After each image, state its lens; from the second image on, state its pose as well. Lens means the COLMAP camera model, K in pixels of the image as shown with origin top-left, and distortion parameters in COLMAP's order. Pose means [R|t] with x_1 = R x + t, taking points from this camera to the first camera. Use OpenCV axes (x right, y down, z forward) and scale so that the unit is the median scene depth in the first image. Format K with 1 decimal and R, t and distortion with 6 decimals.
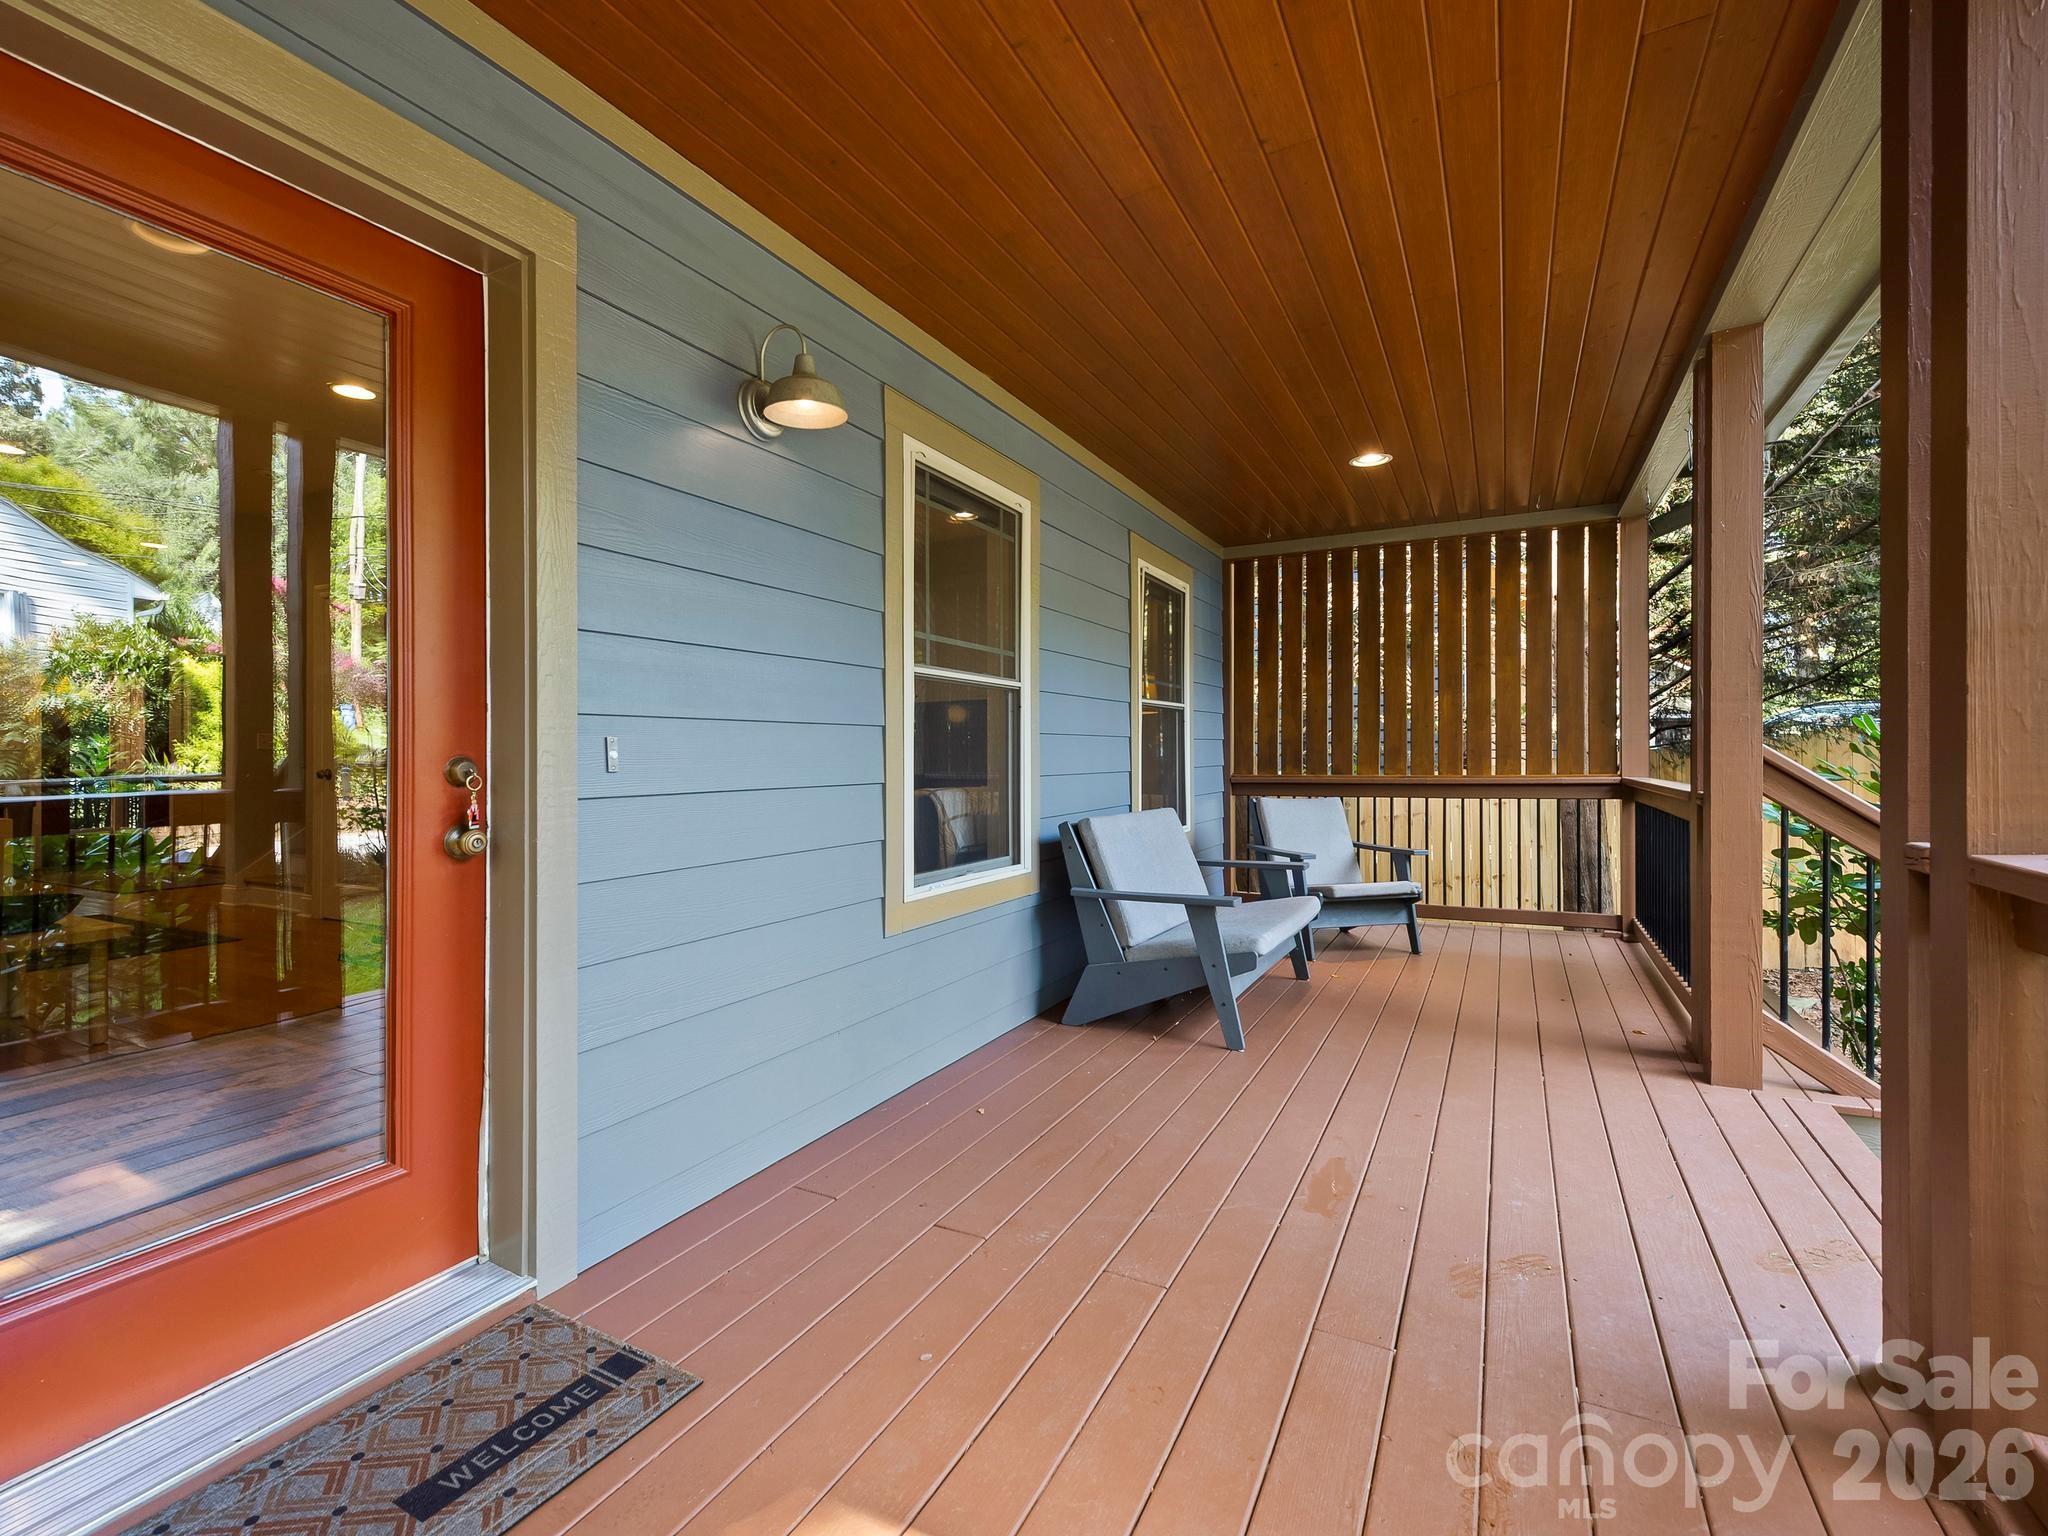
lens RADIAL K [[929.6, 0, 1016.4], [0, 929.6, 759.7], [0, 0, 1]] dist [0.005758, -0.002434]
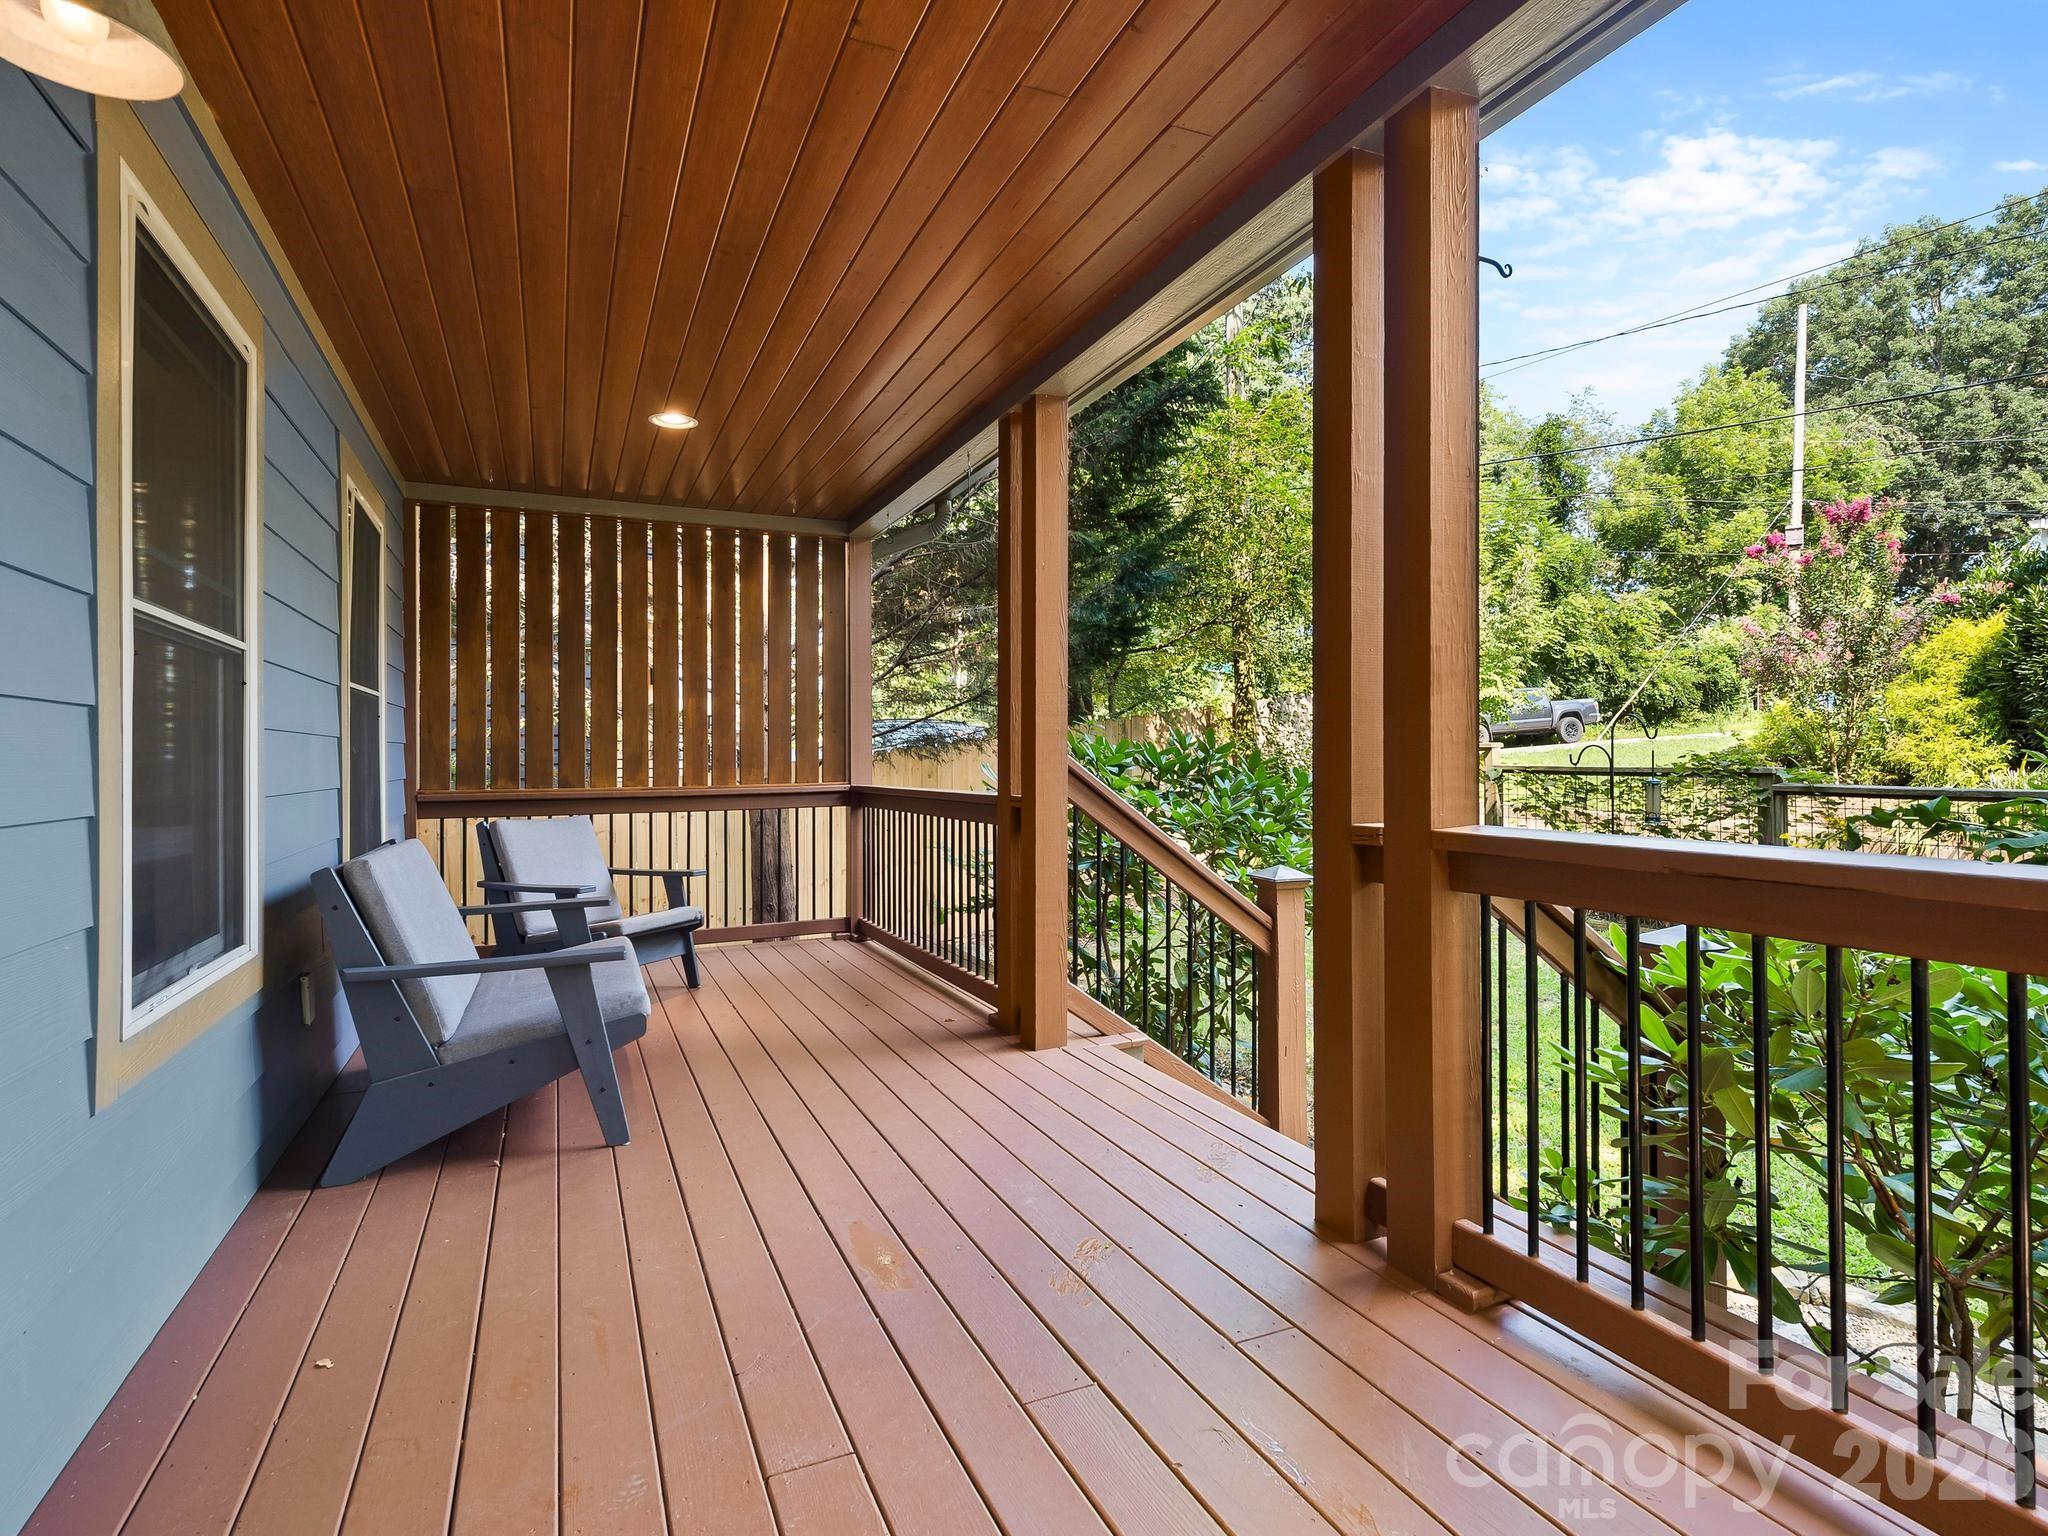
lens RADIAL K [[1045.1, 0, 1028.5], [0, 1045.1, 766.9], [0, 0, 1]] dist [0.011581, -0.005890]
pose [[0.605749, -0.003124, 0.795650, -0.190083], [0.005729, 0.999983, -0.000435, 0.000086], [-0.795635, 0.004821, 0.605757, 0.151784]]
